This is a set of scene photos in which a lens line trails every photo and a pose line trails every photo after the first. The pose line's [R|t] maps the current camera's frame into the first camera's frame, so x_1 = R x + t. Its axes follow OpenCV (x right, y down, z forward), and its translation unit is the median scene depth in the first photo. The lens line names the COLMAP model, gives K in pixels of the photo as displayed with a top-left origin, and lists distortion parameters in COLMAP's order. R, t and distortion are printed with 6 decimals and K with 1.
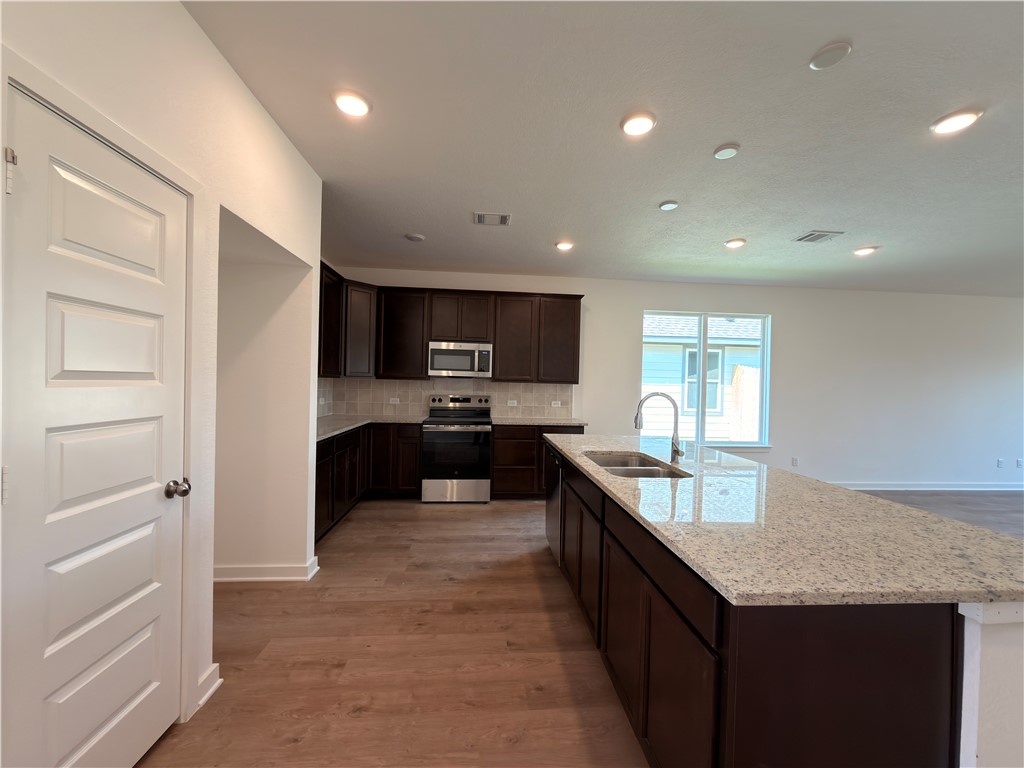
lens RADIAL K [[407.7, 0, 514.4], [0, 407.7, 387.1], [0, 0, 1]] dist [-0.000707, -0.000131]
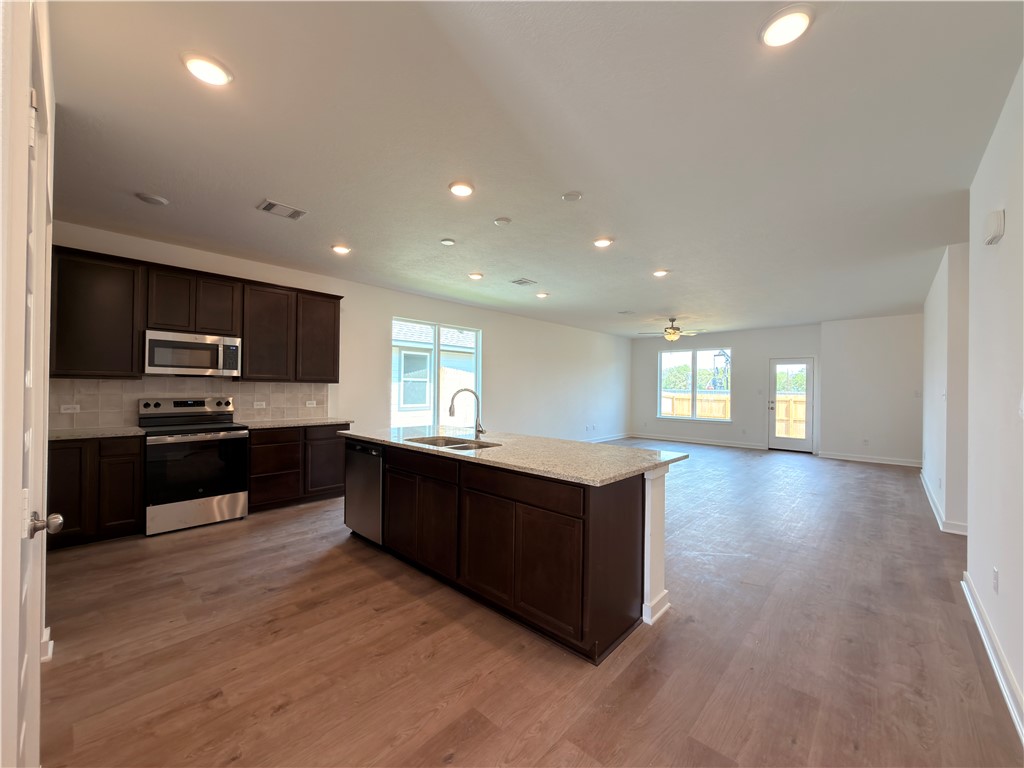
lens RADIAL K [[407.7, 0, 514.4], [0, 407.7, 387.1], [0, 0, 1]] dist [-0.000707, -0.000131]
pose [[0.732856, -0.013526, 0.680249, -0.251868], [0.011767, 0.999905, 0.007205, 0.000140], [-0.680282, 0.002724, 0.732945, -0.052509]]
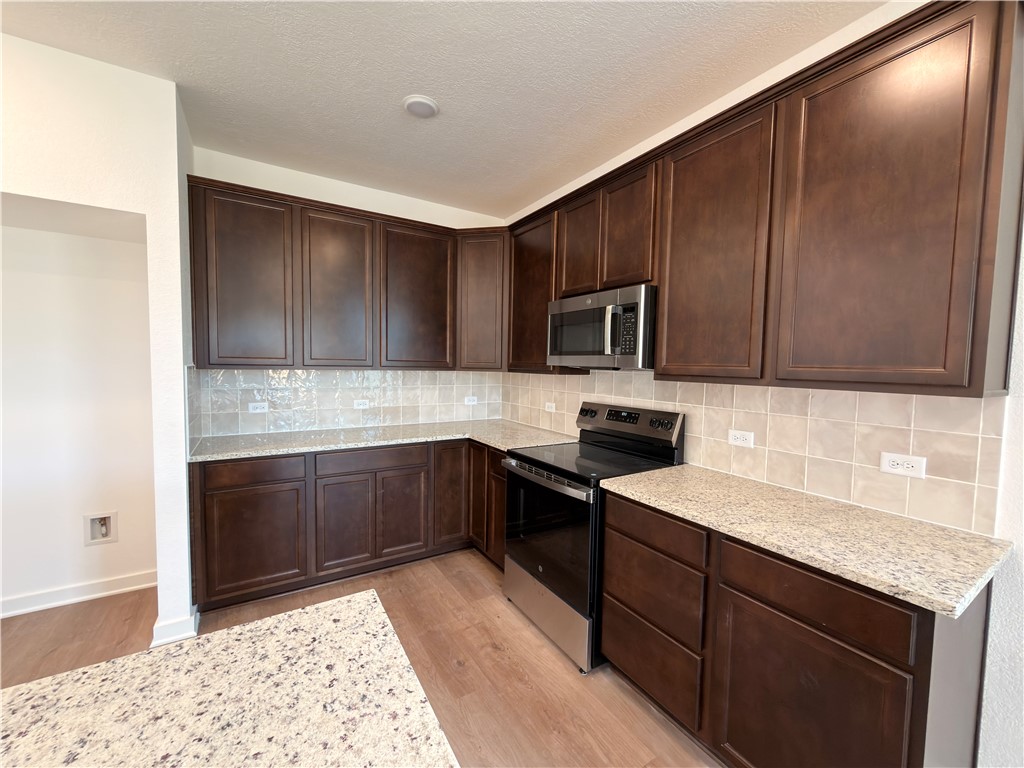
lens RADIAL K [[407.7, 0, 514.4], [0, 407.7, 387.1], [0, 0, 1]] dist [-0.000707, -0.000131]
pose [[0.455135, 0.034348, -0.889760, 0.277162], [-0.011787, 0.999401, 0.032551, -0.019452], [0.890344, -0.004327, 0.455267, 0.804450]]
